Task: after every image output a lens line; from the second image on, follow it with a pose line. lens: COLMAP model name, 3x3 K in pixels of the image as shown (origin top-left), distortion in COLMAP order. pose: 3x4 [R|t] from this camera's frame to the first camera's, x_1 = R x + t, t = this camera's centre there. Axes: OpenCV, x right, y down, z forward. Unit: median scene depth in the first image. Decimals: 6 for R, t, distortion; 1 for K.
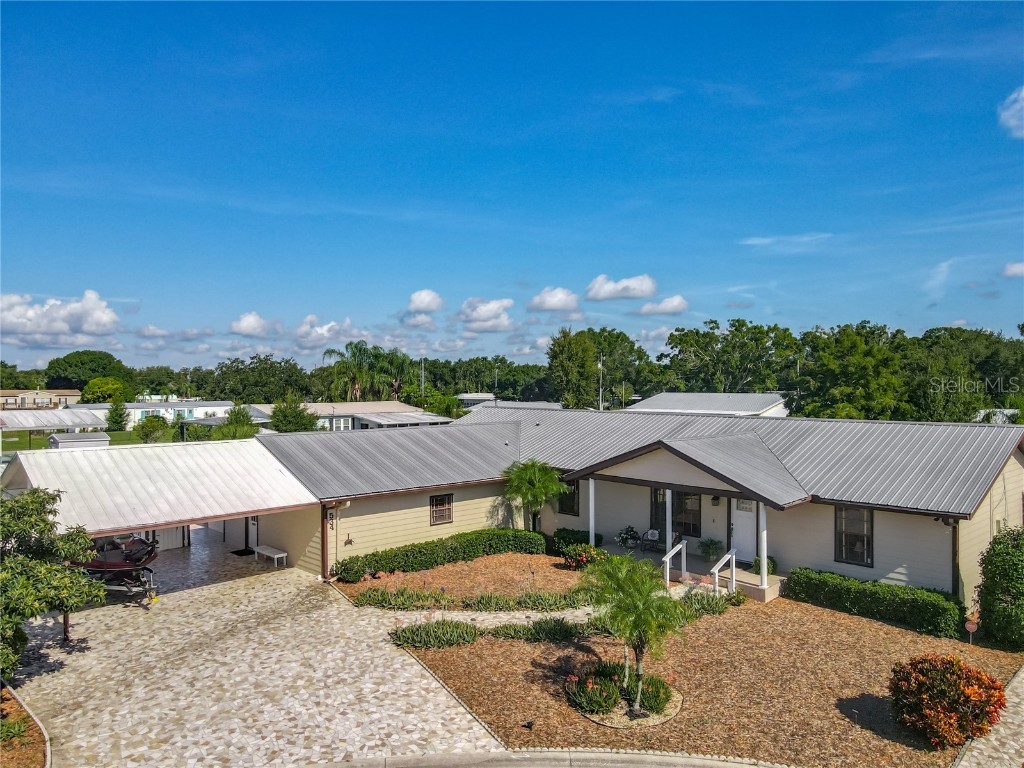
lens RADIAL K [[747.4, 0, 504.2], [0, 747.4, 388.9], [0, 0, 1]] dist [0.007165, 0.013635]
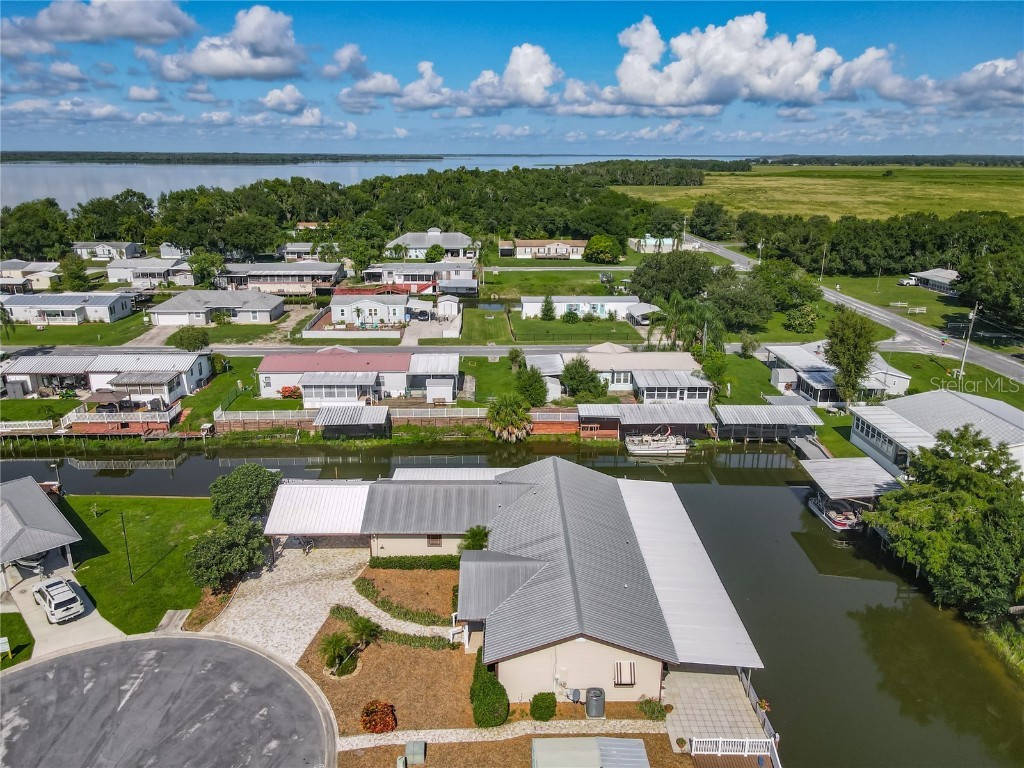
lens RADIAL K [[748.6, 0, 512.0], [0, 748.6, 384.0], [0, 0, 1]] dist [0.016490, -0.005358]
pose [[0.734379, 0.205123, -0.647003, 1.748004], [-0.011898, 0.956985, 0.289893, -1.127888], [0.678636, -0.205193, 0.705230, -0.287989]]
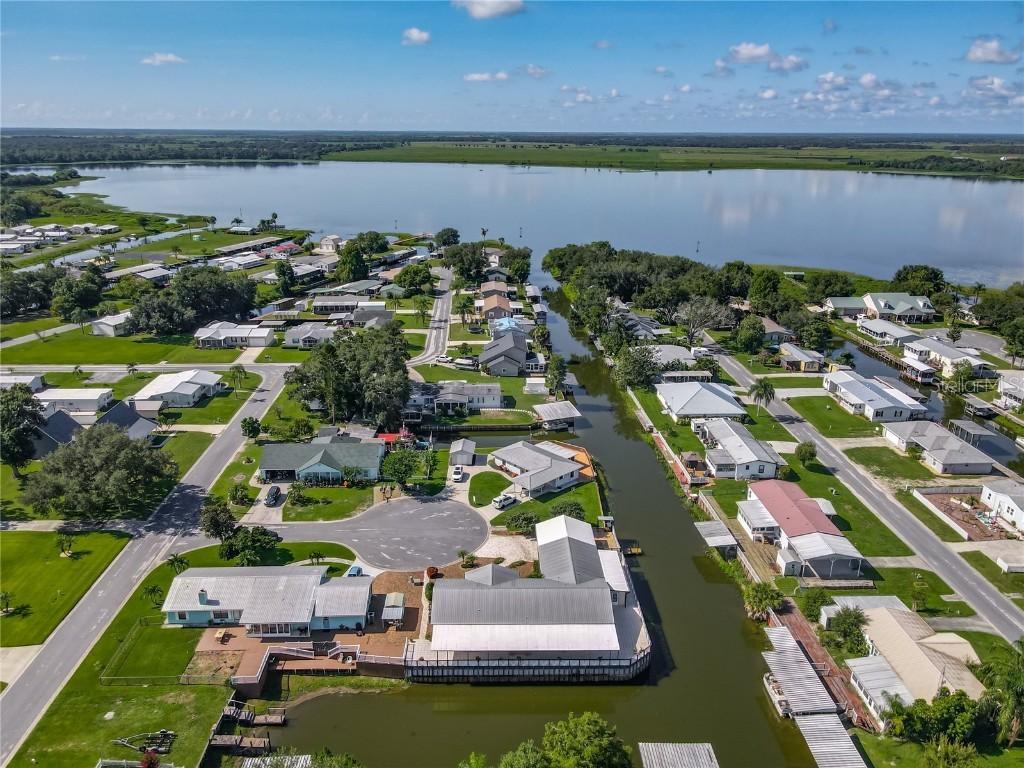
lens RADIAL K [[747.4, 0, 504.2], [0, 747.4, 388.9], [0, 0, 1]] dist [0.007165, 0.013635]
pose [[-0.676733, 0.236737, -0.697128, 3.587323], [-0.010776, 0.943605, 0.330899, -2.850072], [0.736149, 0.231443, -0.636018, 4.292661]]
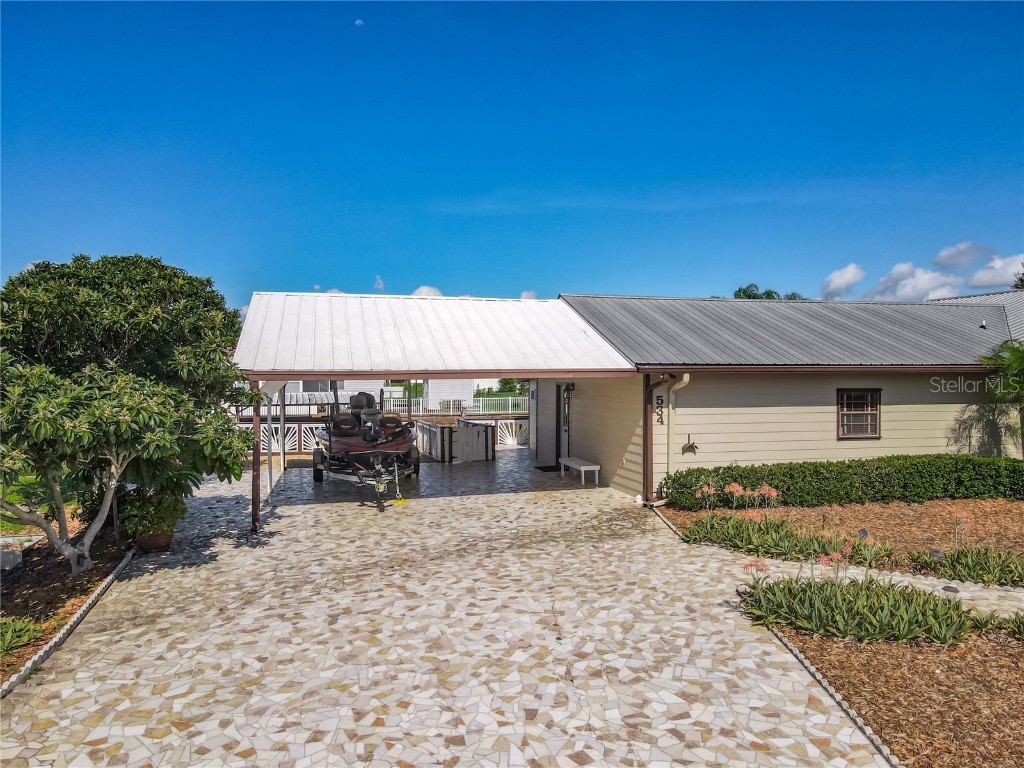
lens RADIAL K [[747.4, 0, 504.2], [0, 747.4, 388.9], [0, 0, 1]] dist [0.007165, 0.013635]
pose [[0.868733, 0.010632, -0.495166, -0.047661], [-0.004519, 0.999898, 0.013541, 0.180390], [0.495260, -0.009526, 0.868693, 0.485868]]
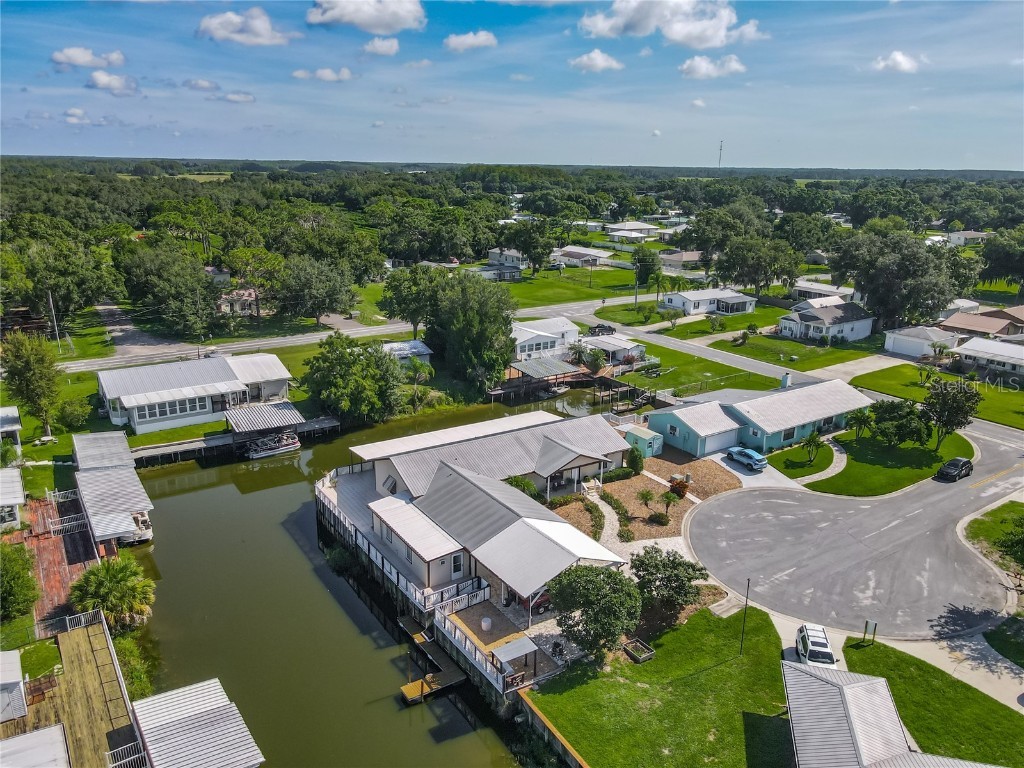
lens RADIAL K [[747.4, 0, 504.2], [0, 747.4, 388.9], [0, 0, 1]] dist [0.007165, 0.013635]
pose [[0.181889, -0.279886, 0.942645, -2.946395], [-0.006354, 0.958282, 0.285755, -1.176198], [-0.983299, -0.057965, 0.172522, 0.901909]]
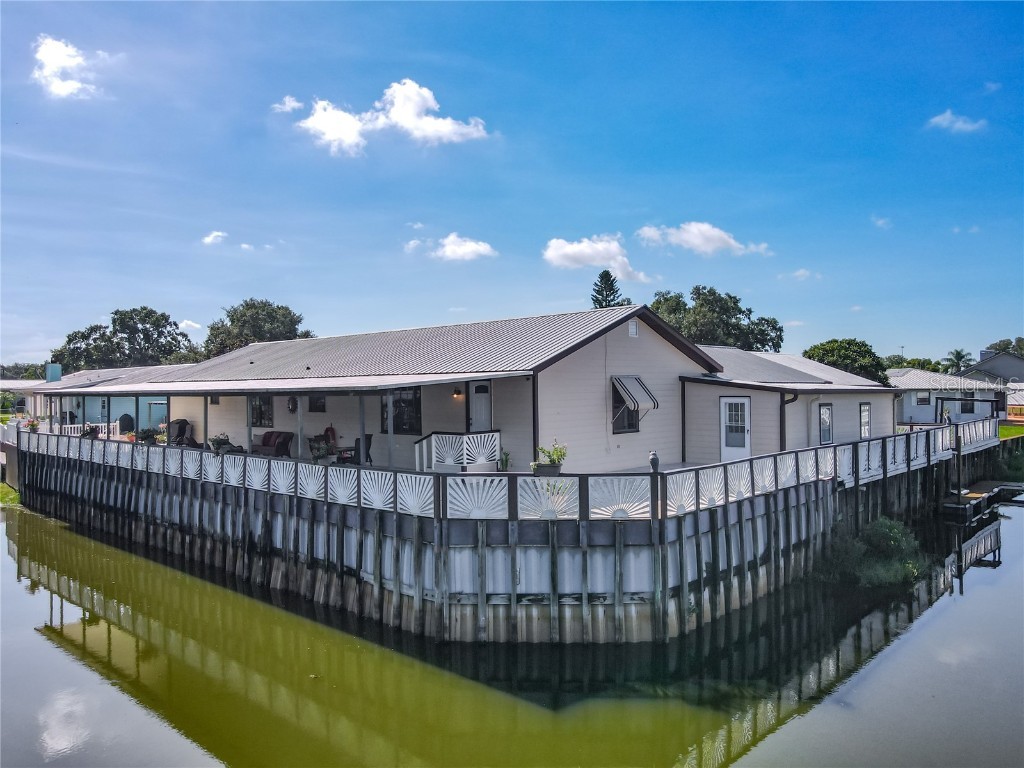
lens RADIAL K [[747.4, 0, 504.2], [0, 747.4, 388.9], [0, 0, 1]] dist [0.007165, 0.013635]
pose [[-0.998402, 0.009322, -0.055741, 0.212743], [0.009090, 0.999949, 0.004414, 0.162287], [0.055780, 0.003900, -0.998435, 3.024681]]
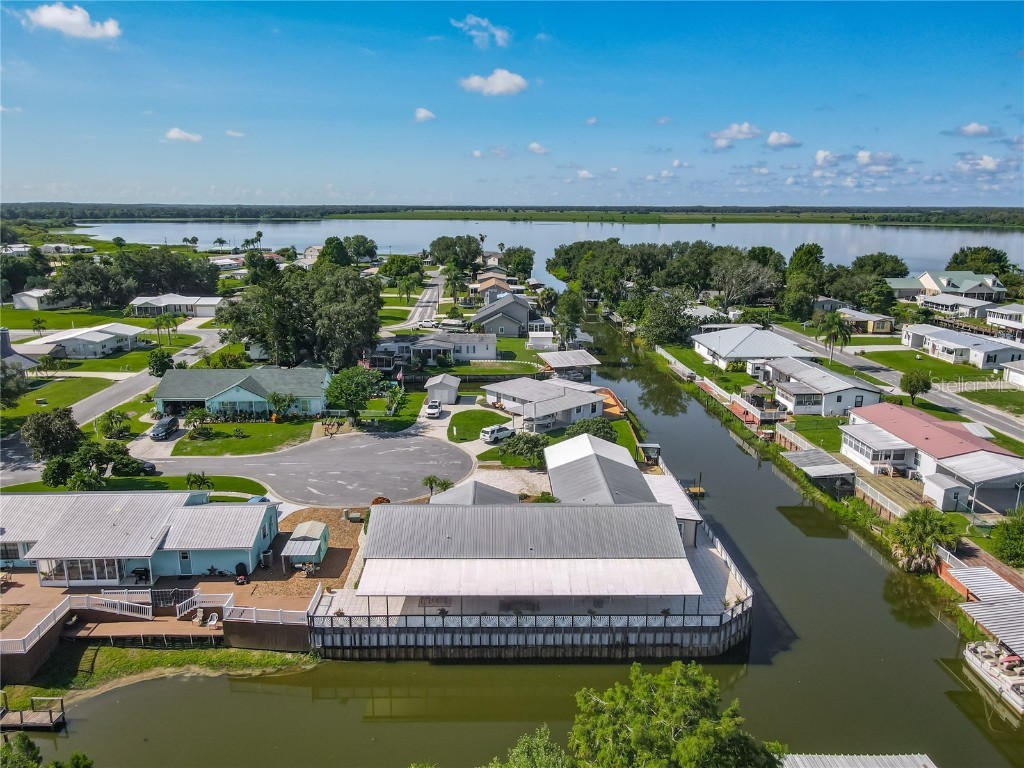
lens RADIAL K [[747.4, 0, 504.2], [0, 747.4, 388.9], [0, 0, 1]] dist [0.007165, 0.013635]
pose [[-0.679024, 0.172191, -0.713636, 2.407761], [-0.008029, 0.970303, 0.241761, -1.100517], [0.734072, 0.169891, -0.657476, 3.310402]]
